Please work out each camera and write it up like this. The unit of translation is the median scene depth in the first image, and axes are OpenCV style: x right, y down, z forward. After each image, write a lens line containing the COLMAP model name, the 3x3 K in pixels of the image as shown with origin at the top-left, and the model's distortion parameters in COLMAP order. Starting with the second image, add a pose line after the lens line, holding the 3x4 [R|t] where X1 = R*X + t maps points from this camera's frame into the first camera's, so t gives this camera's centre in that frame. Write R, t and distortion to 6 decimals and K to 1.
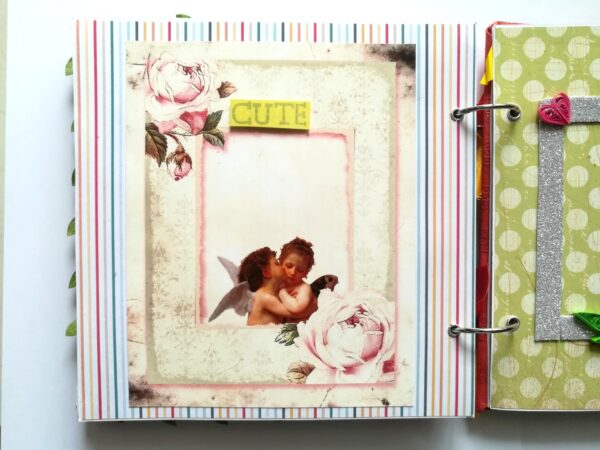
lens RADIAL K [[505.5, 0, 280.1], [0, 505.5, 243.6], [0, 0, 1]] dist [-0.076472, 0.078176]
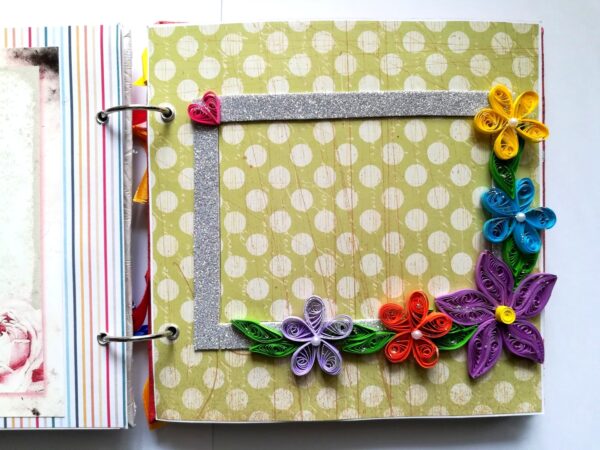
lens RADIAL K [[505.5, 0, 293.4], [0, 505.5, 235.7], [0, 0, 1]] dist [-0.076472, 0.078176]
pose [[0.999824, -0.012306, -0.014131, 0.728163], [0.012139, 0.999856, -0.011841, -0.011011], [0.014275, 0.011667, 0.999830, 0.032312]]
